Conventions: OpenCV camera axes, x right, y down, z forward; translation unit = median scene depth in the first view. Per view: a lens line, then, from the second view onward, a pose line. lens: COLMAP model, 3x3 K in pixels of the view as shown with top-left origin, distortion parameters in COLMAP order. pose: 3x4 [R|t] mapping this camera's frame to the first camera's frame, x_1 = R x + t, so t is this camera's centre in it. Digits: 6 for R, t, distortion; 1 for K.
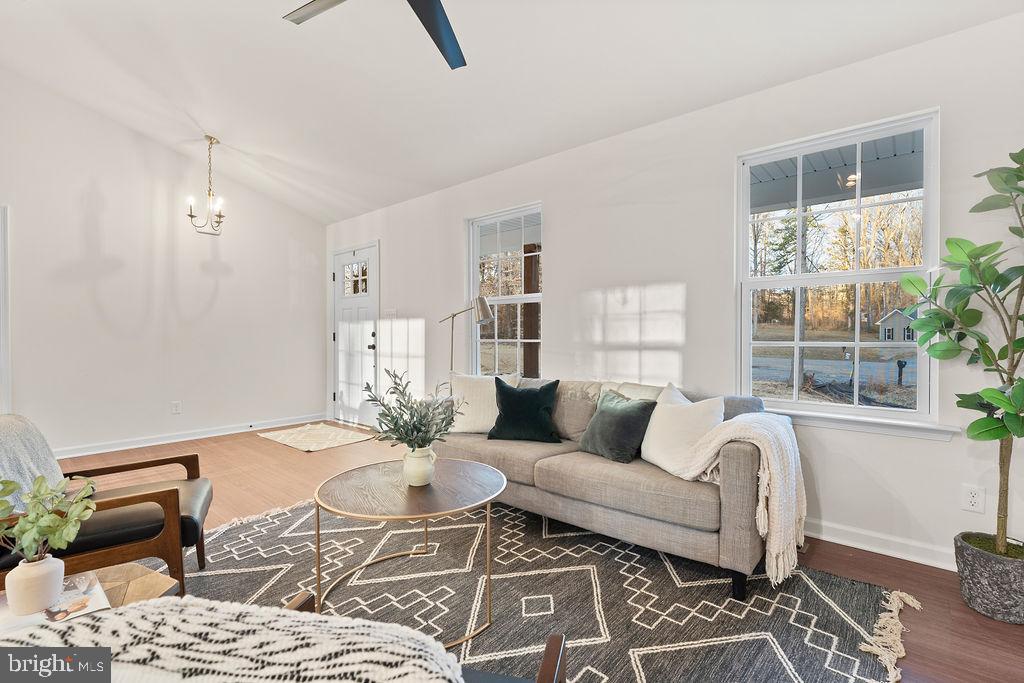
lens RADIAL K [[456.1, 0, 508.7], [0, 456.1, 345.7], [0, 0, 1]] dist [-0.002923, 0.001711]
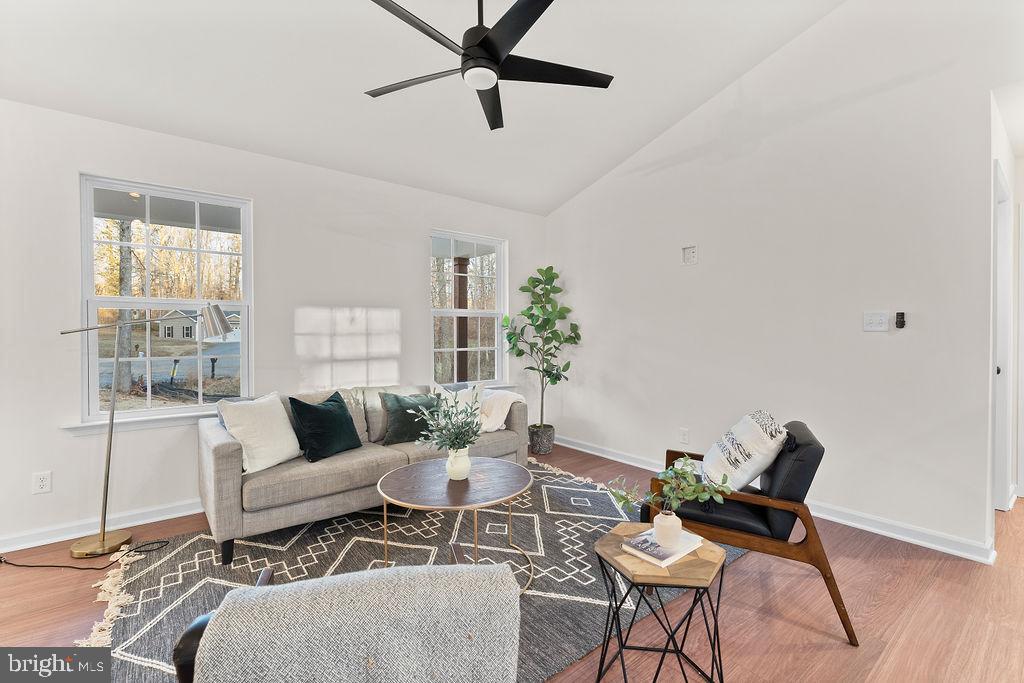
lens RADIAL K [[456.1, 0, 514.8], [0, 456.1, 339.3], [0, 0, 1]] dist [-0.002923, 0.001711]
pose [[0.184960, -0.016138, 0.982614, -1.051498], [0.024129, 0.999638, 0.011875, -0.063063], [-0.982450, 0.021513, 0.185283, 0.473982]]
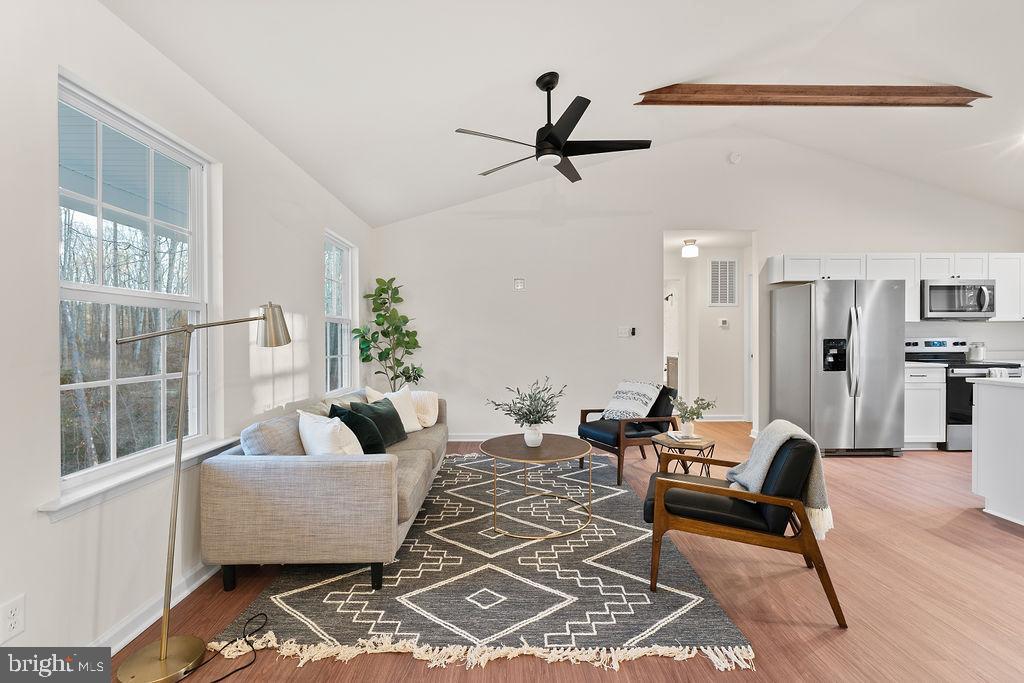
lens RADIAL K [[456.1, 0, 513.1], [0, 456.1, 342.8], [0, 0, 1]] dist [-0.002923, 0.001711]
pose [[-0.668031, -0.005942, 0.744109, -1.064346], [0.022035, 0.999372, 0.027762, -0.093190], [-0.743807, 0.034943, -0.667481, 1.655331]]
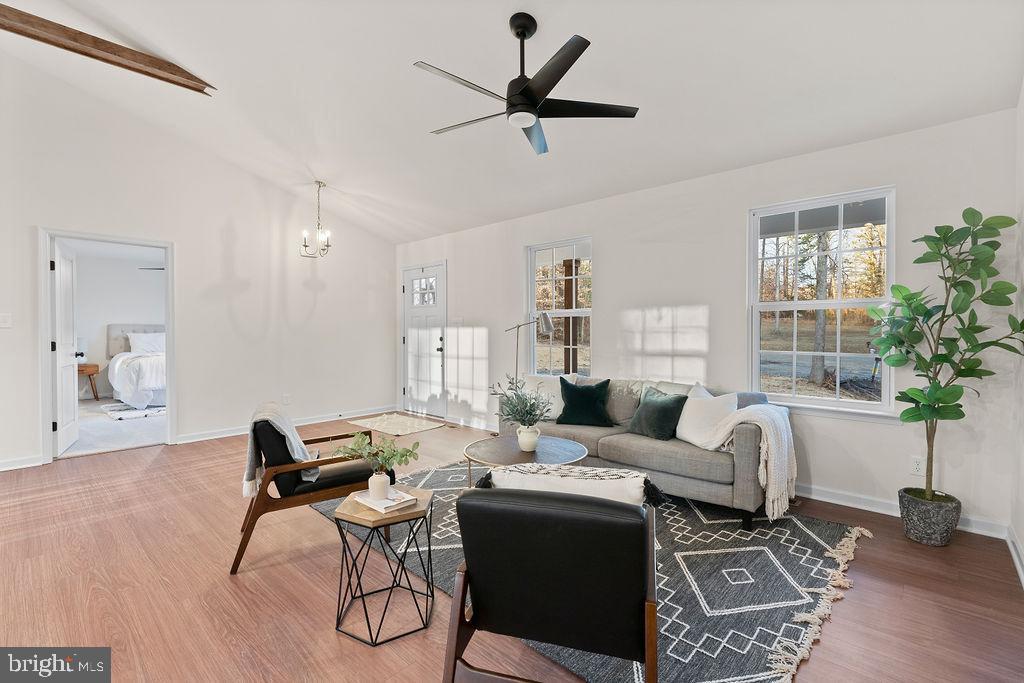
lens RADIAL K [[456.1, 0, 506.3], [0, 456.1, 337.0], [0, 0, 1]] dist [-0.002923, 0.001711]
pose [[0.999087, -0.000482, -0.042725, -0.157912], [0.000196, 0.999978, -0.006694, -0.044918], [0.042728, 0.006680, 0.999064, -0.384626]]
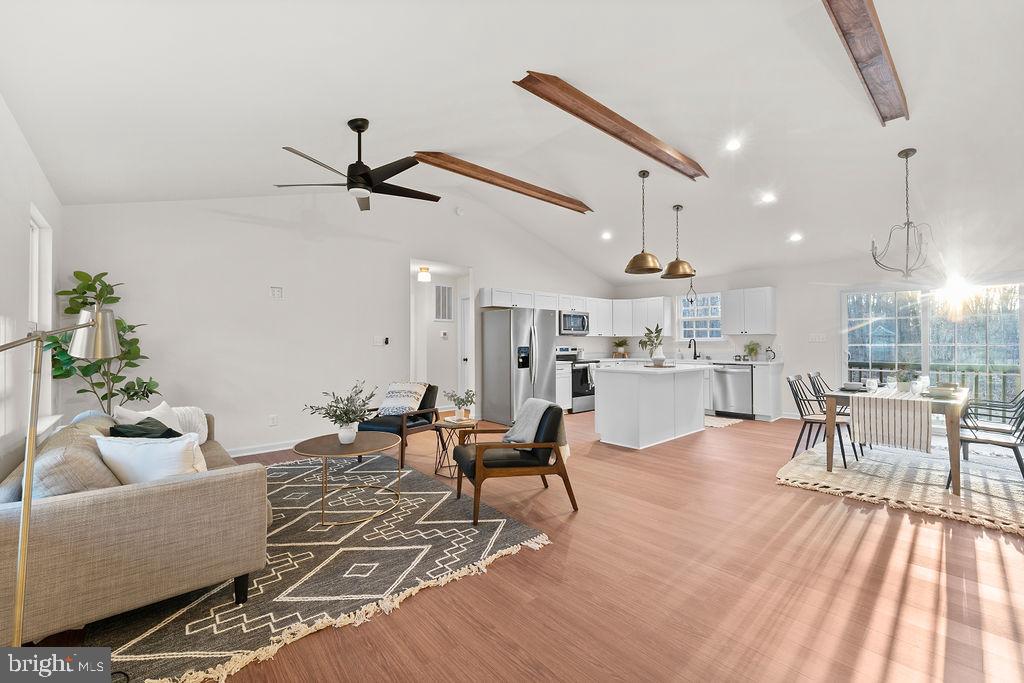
lens RADIAL K [[420.2, 0, 519.0], [0, 420.2, 340.8], [0, 0, 1]] dist [0.003528, -0.001043]
pose [[-0.992042, 0.005101, 0.125803, -0.855638], [0.007122, 0.999853, 0.015628, -0.105251], [-0.125705, 0.016399, -0.991932, 2.006028]]
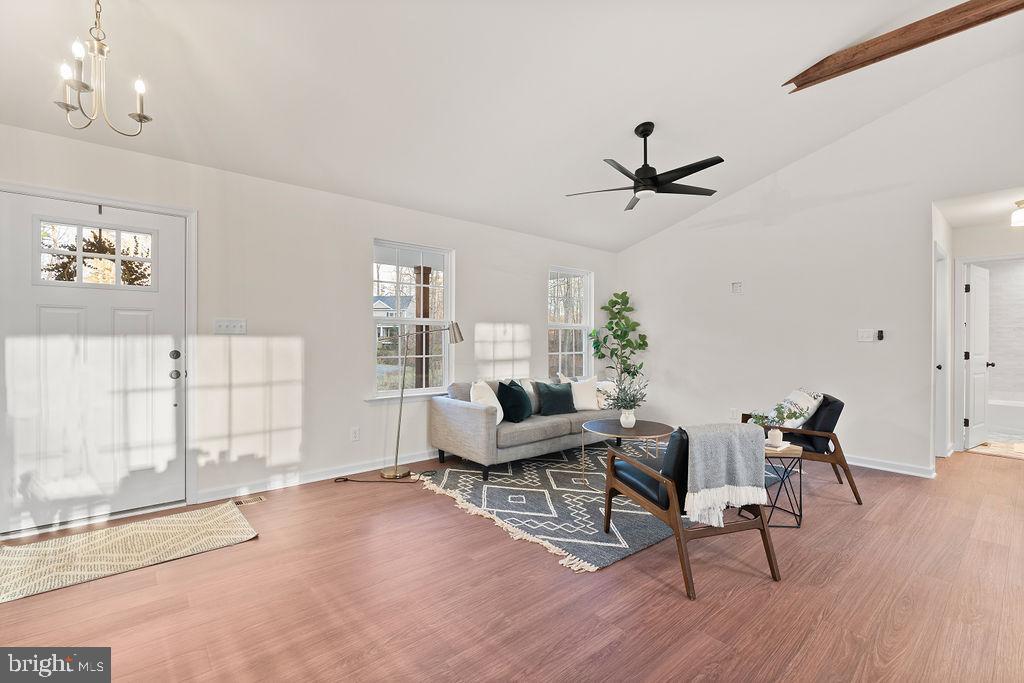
lens RADIAL K [[456.1, 0, 508.8], [0, 456.1, 343.6], [0, 0, 1]] dist [-0.002923, 0.001711]
pose [[0.151229, -0.008065, 0.988466, -1.789809], [0.019142, 0.999803, 0.005228, -0.076501], [-0.988313, 0.018130, 0.151354, 0.934805]]
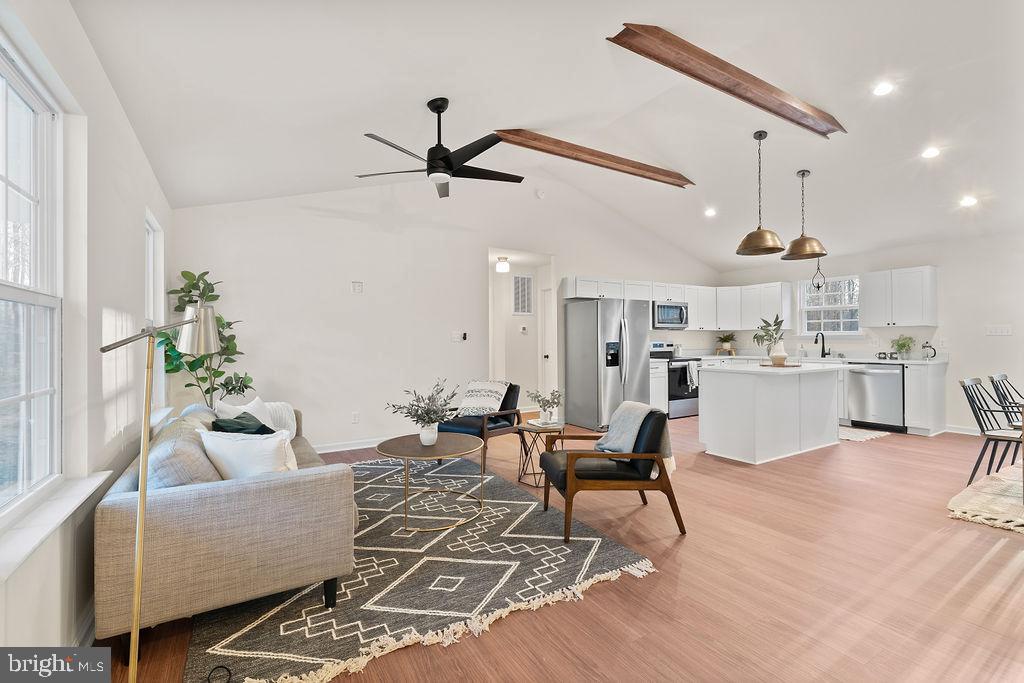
lens RADIAL K [[456.1, 0, 516.4], [0, 456.1, 339.8], [0, 0, 1]] dist [-0.002923, 0.001711]
pose [[-0.952925, 0.006626, 0.303134, -0.812116], [0.013930, 0.999662, 0.021939, -0.103581], [-0.302887, 0.025129, -0.952695, 1.969653]]
